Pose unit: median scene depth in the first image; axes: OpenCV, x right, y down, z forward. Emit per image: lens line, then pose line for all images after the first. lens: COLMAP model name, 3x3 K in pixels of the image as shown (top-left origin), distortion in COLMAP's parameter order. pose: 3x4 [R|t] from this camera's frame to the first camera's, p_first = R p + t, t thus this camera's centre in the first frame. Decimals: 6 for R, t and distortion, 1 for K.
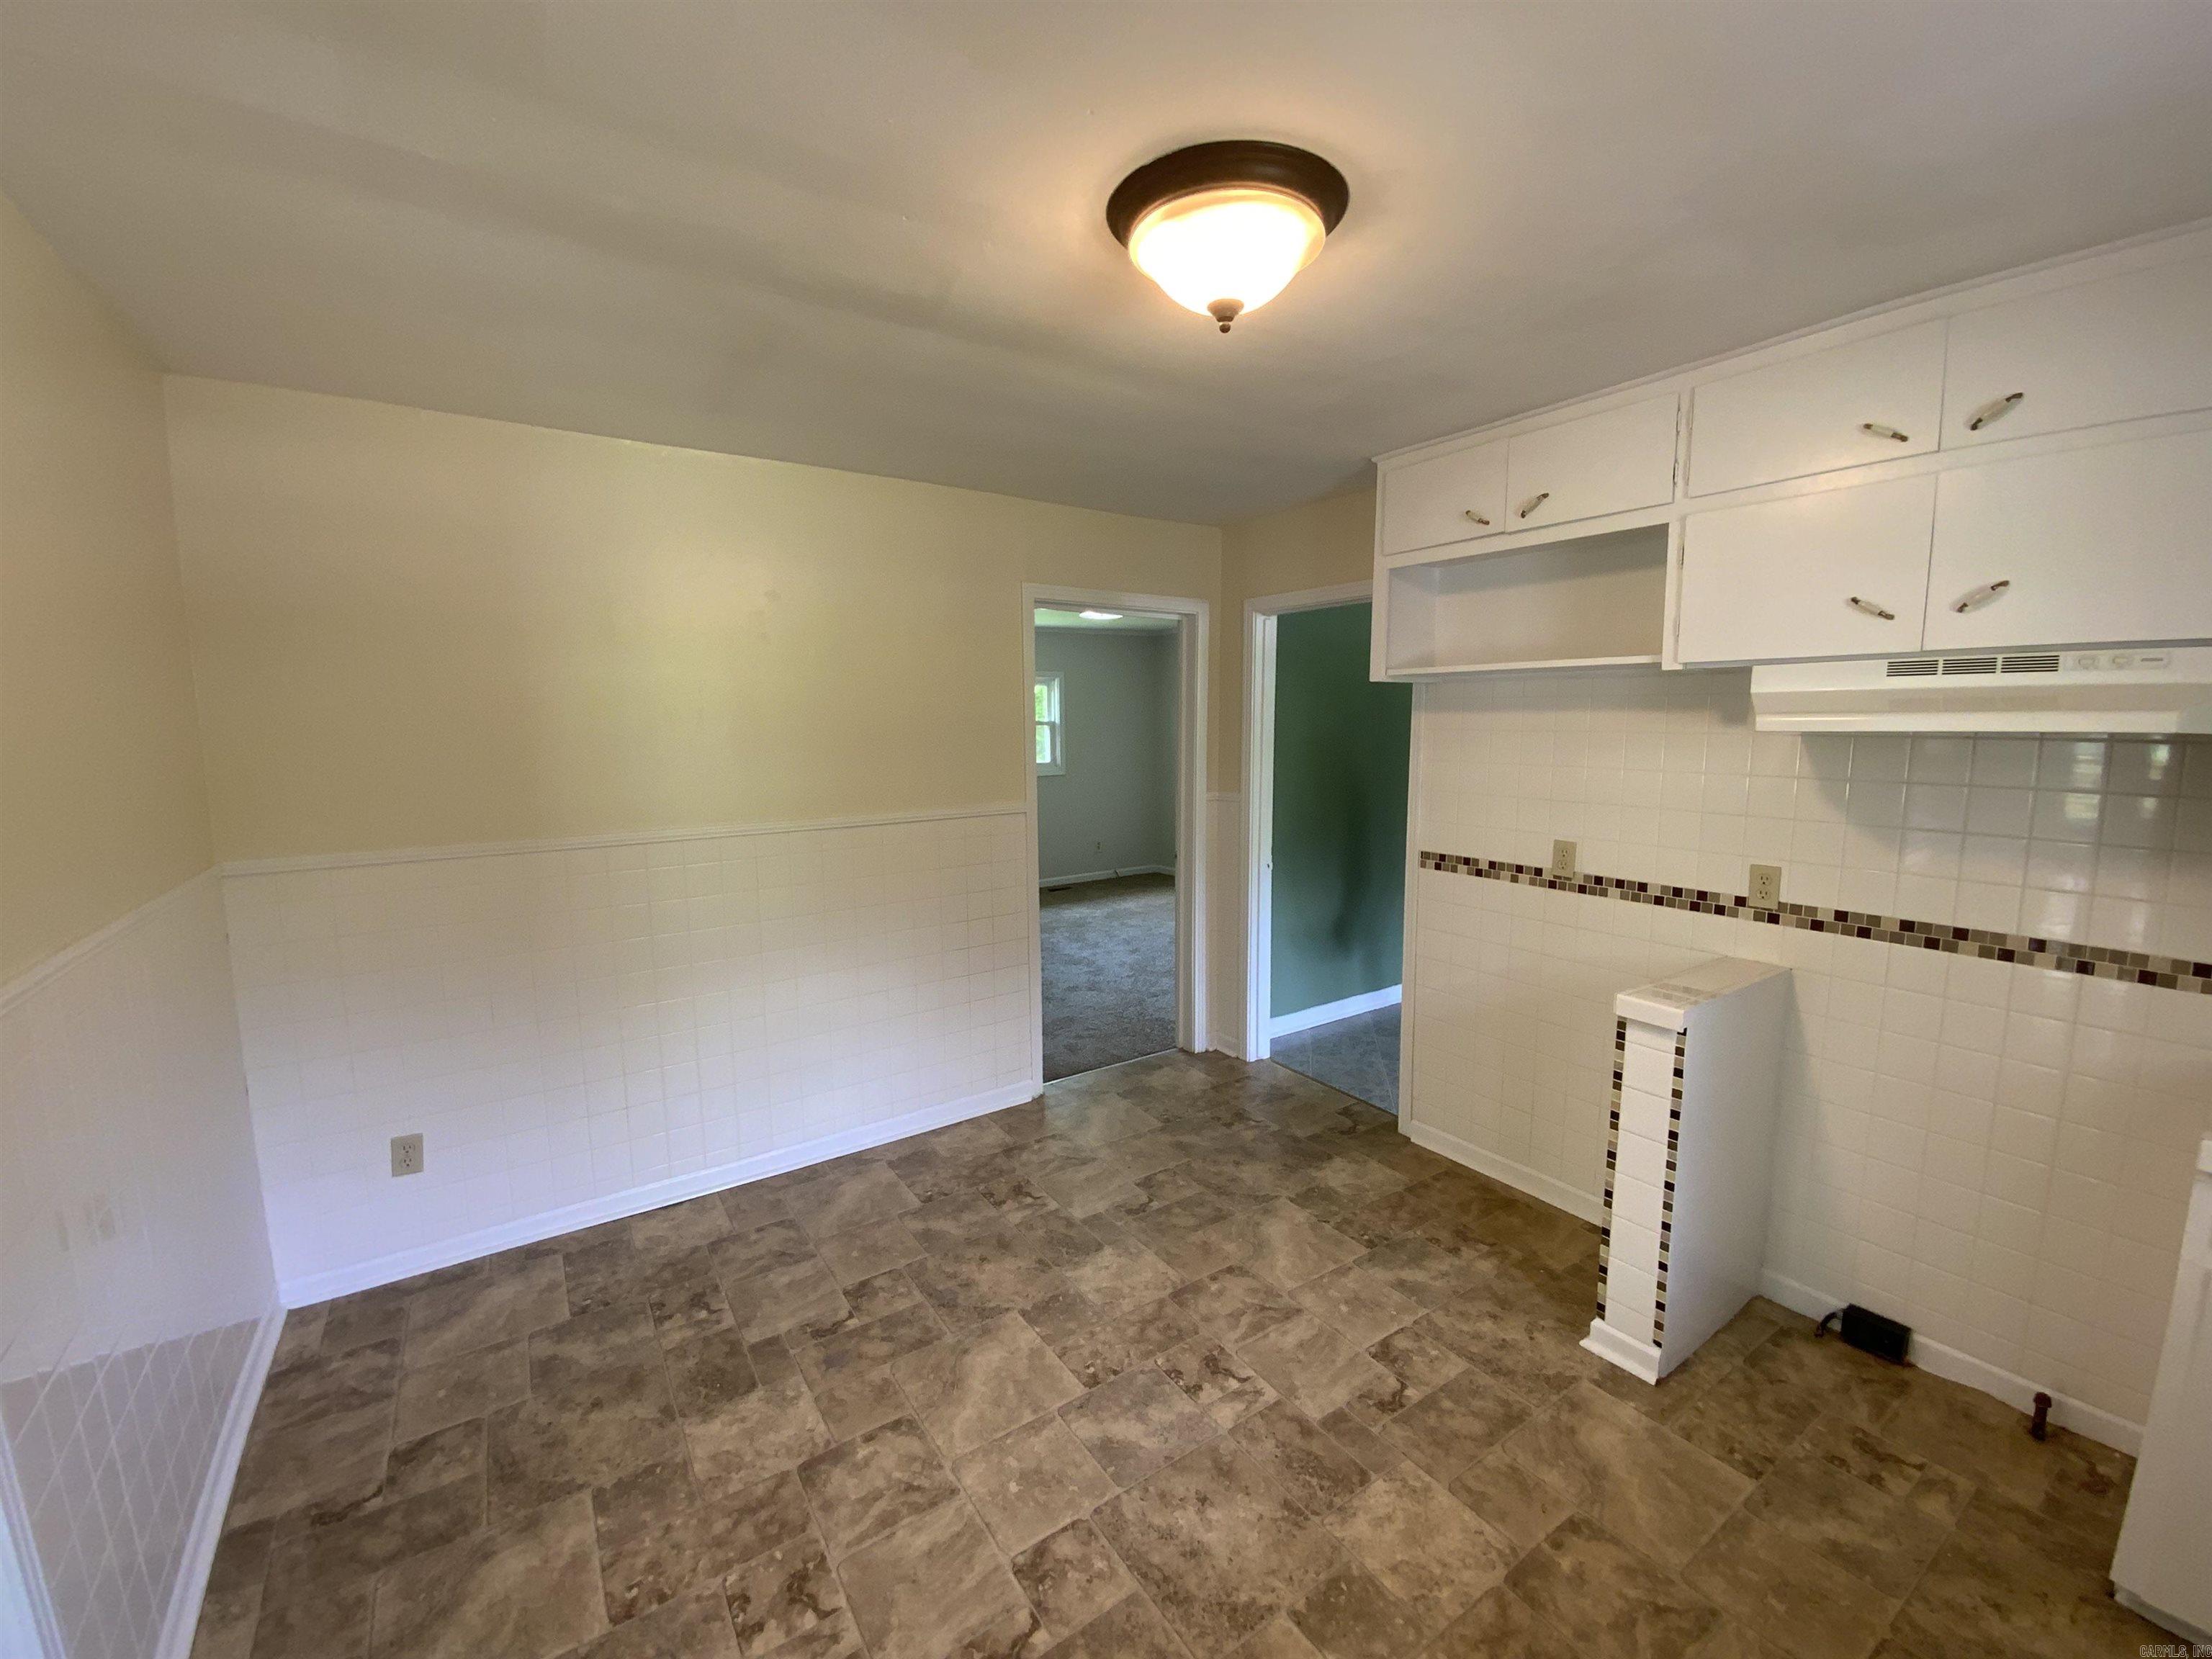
lens RADIAL K [[902.3, 0, 1123.1], [0, 902.3, 821.7], [0, 0, 1]] dist [0.014403, -0.010793]
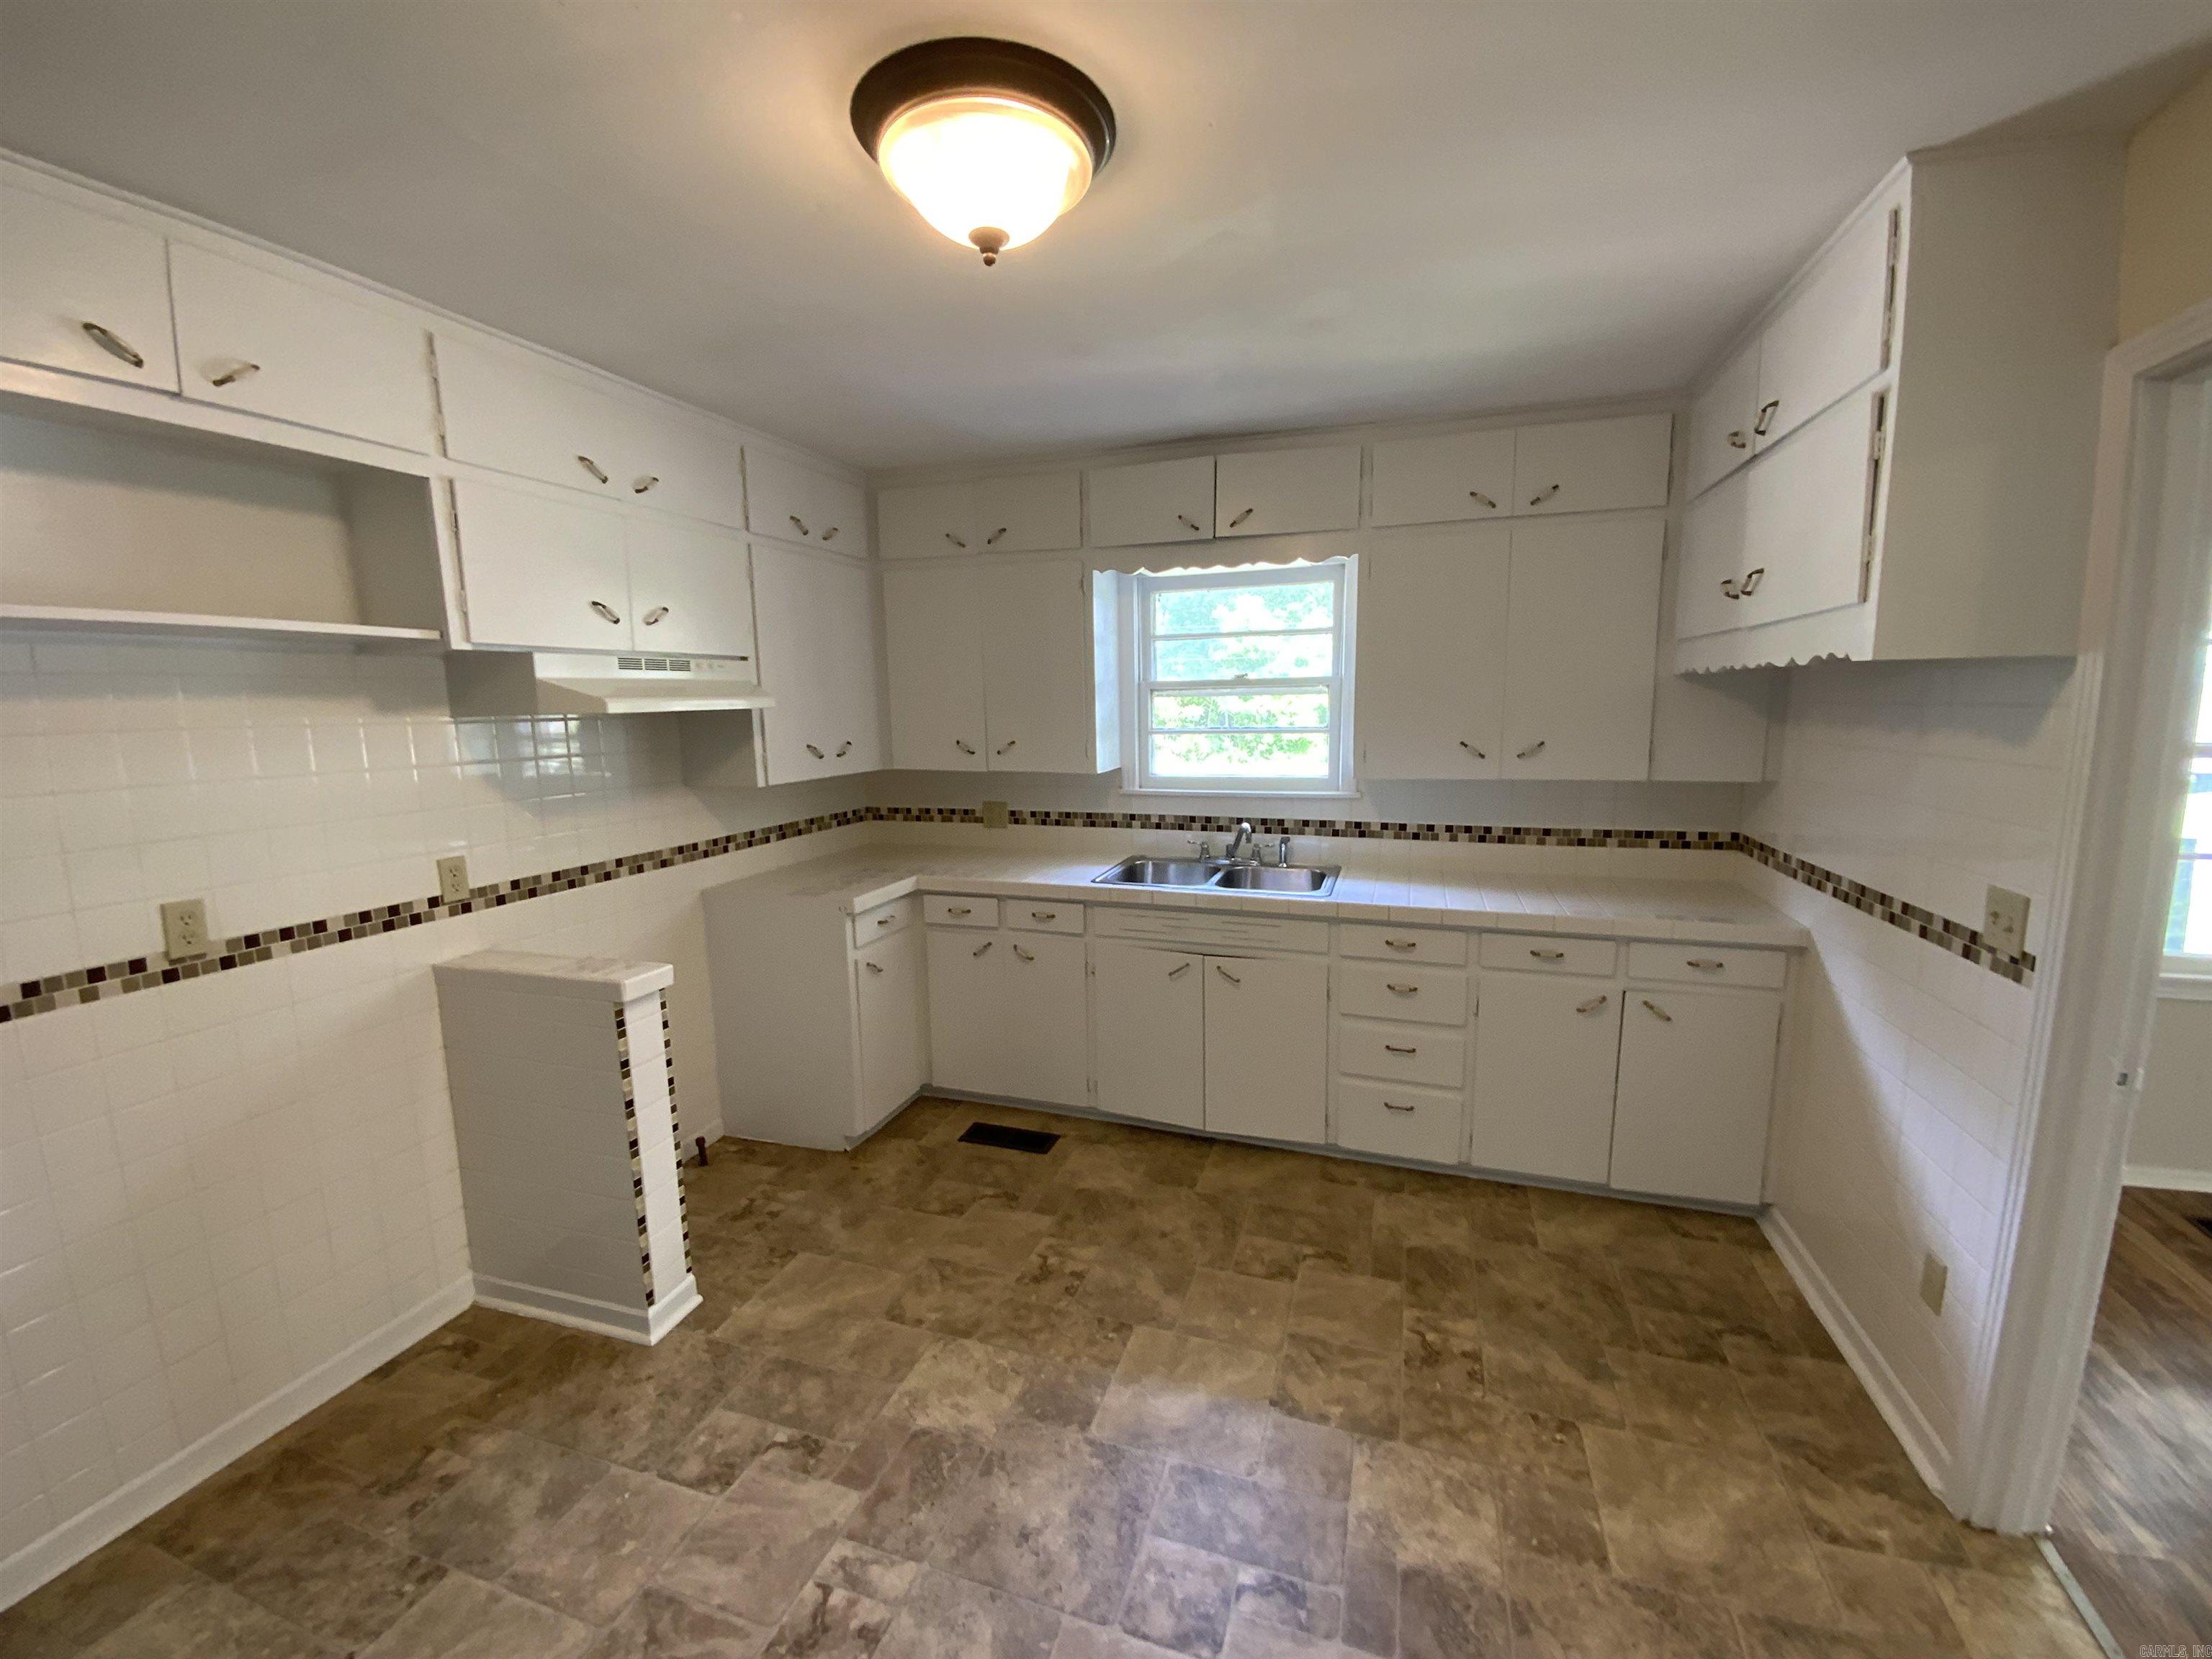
lens RADIAL K [[902.3, 0, 1094.9], [0, 902.3, 816.5], [0, 0, 1]] dist [0.014403, -0.010793]
pose [[-0.585442, -0.088652, 0.805853, -0.523368], [0.116632, 0.974454, 0.191931, -0.110867], [-0.802281, 0.206352, -0.560146, 1.083697]]
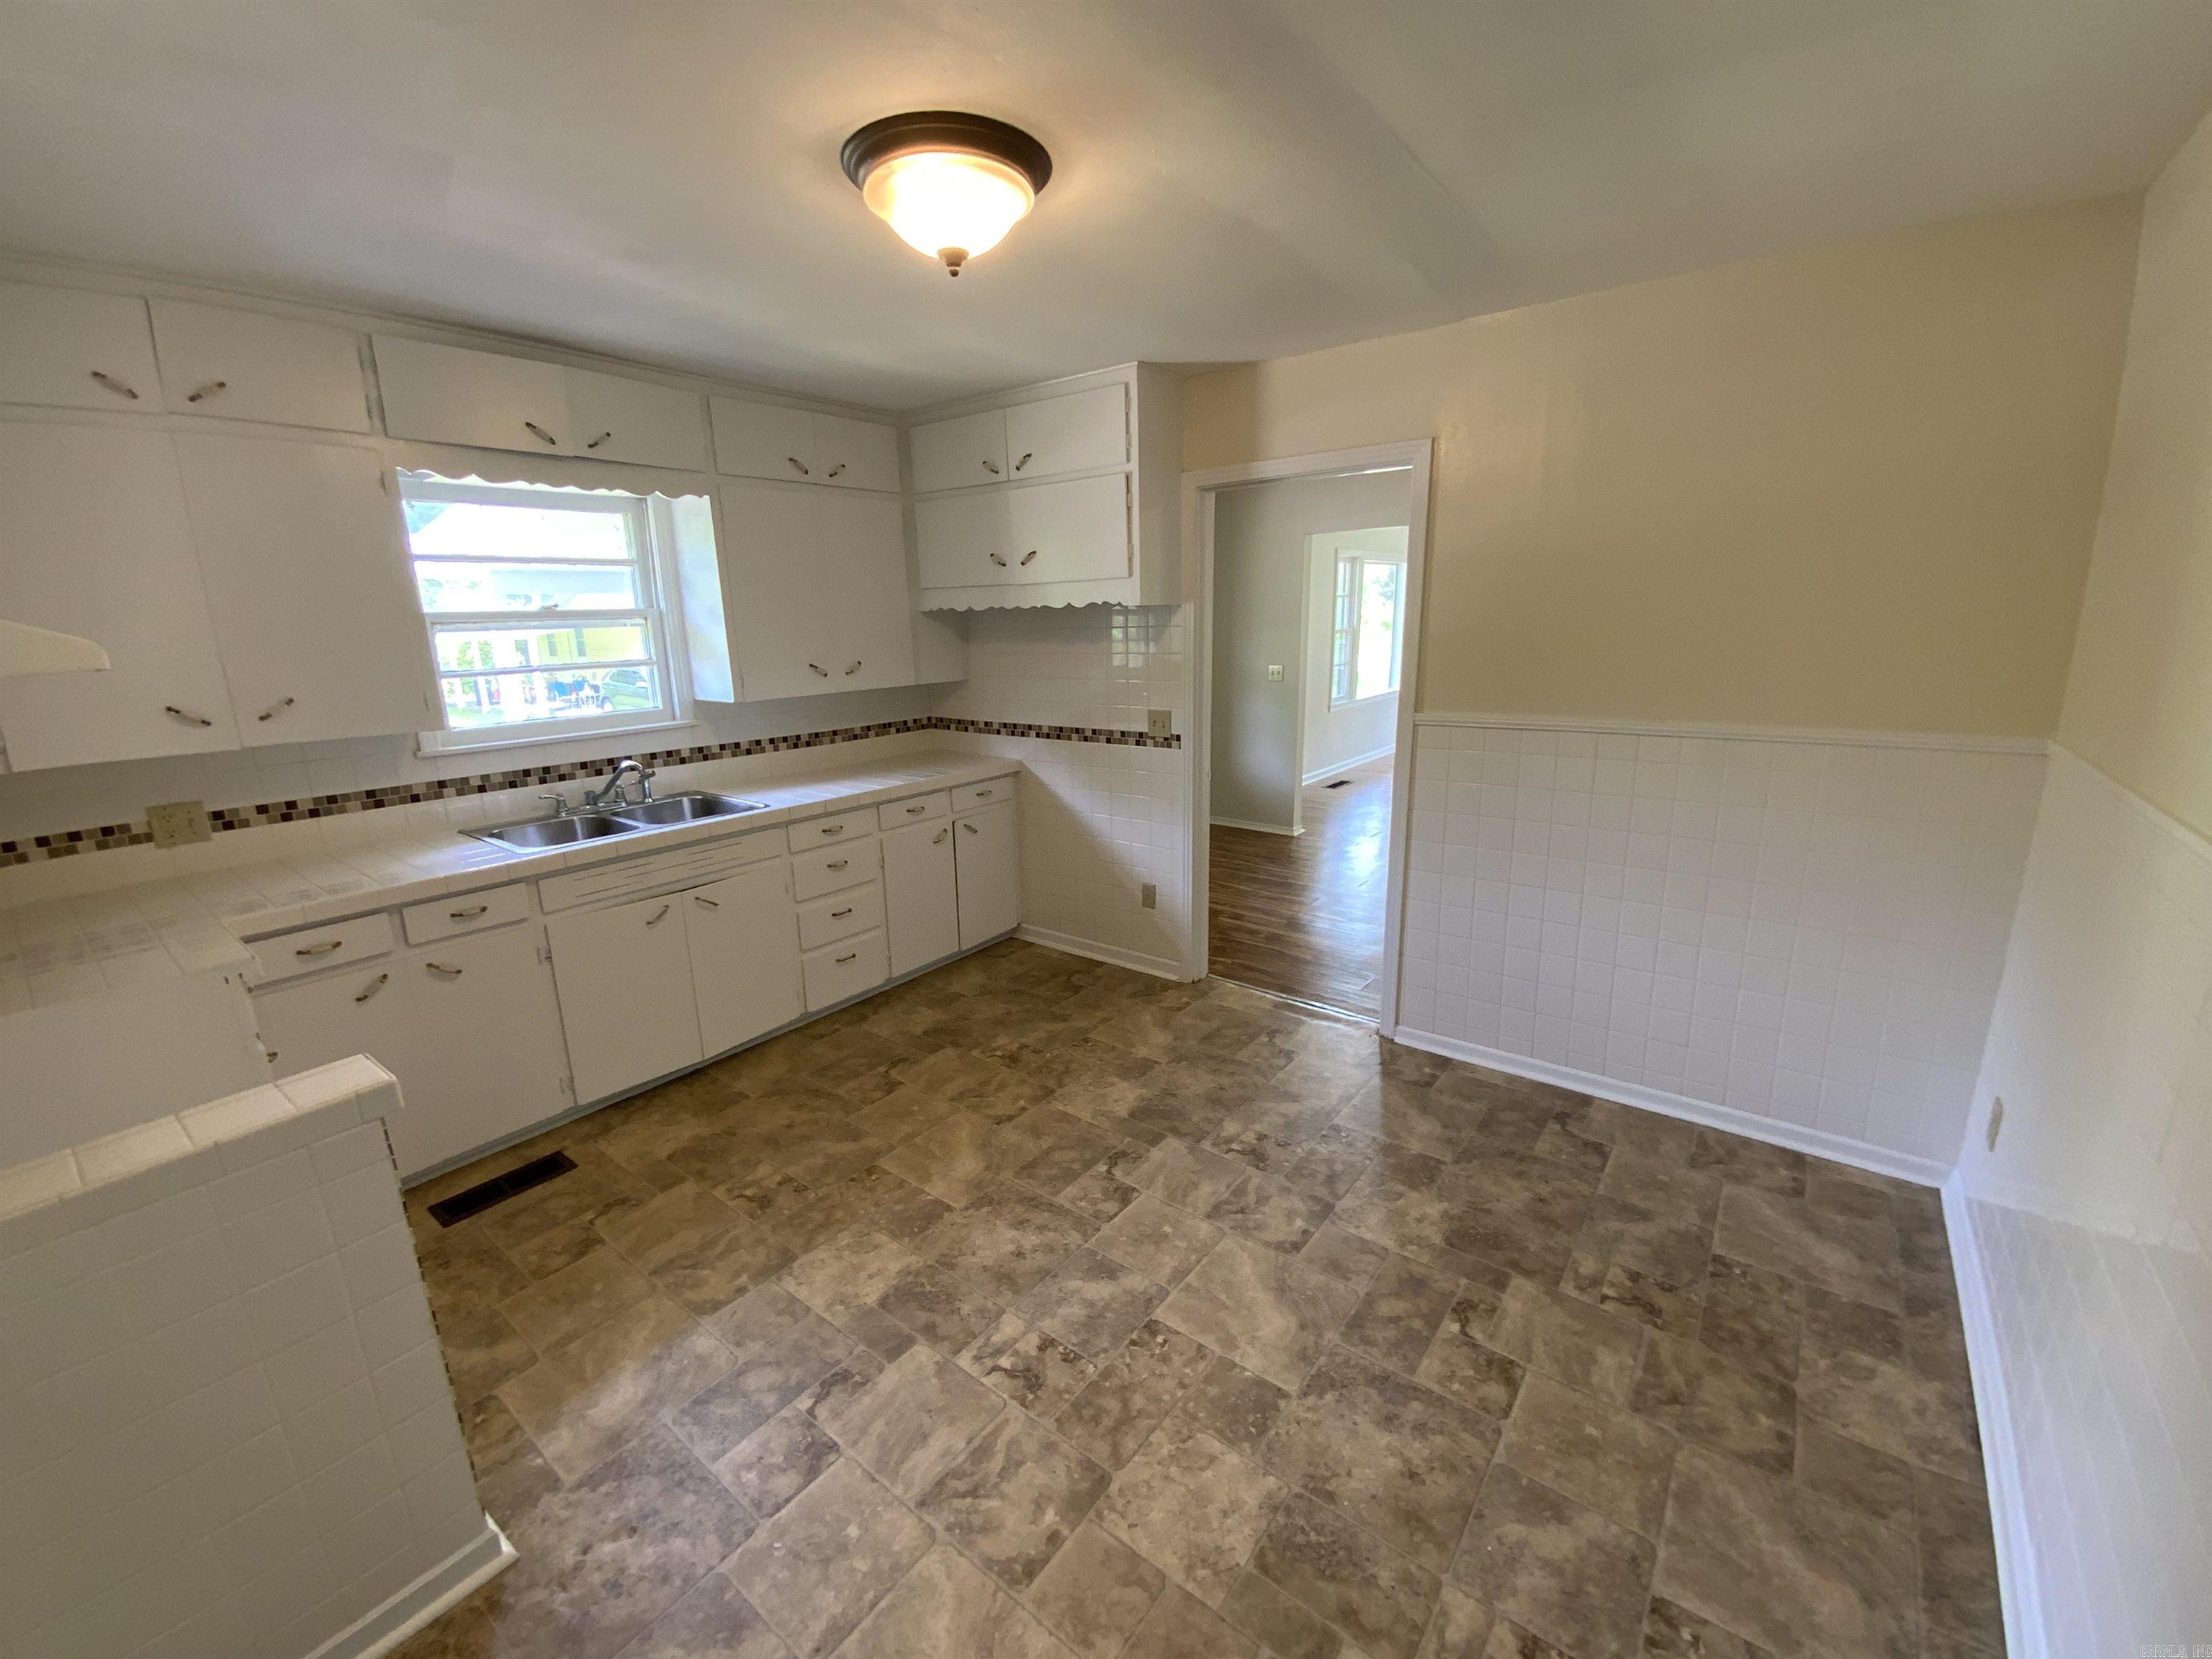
lens RADIAL K [[902.3, 0, 1102.8], [0, 902.3, 835.8], [0, 0, 1]] dist [0.014403, -0.010793]
pose [[-0.954766, 0.099994, -0.280040, 0.223885], [-0.005444, 0.935727, 0.352682, -0.192343], [0.297307, 0.338253, -0.892857, 1.618921]]
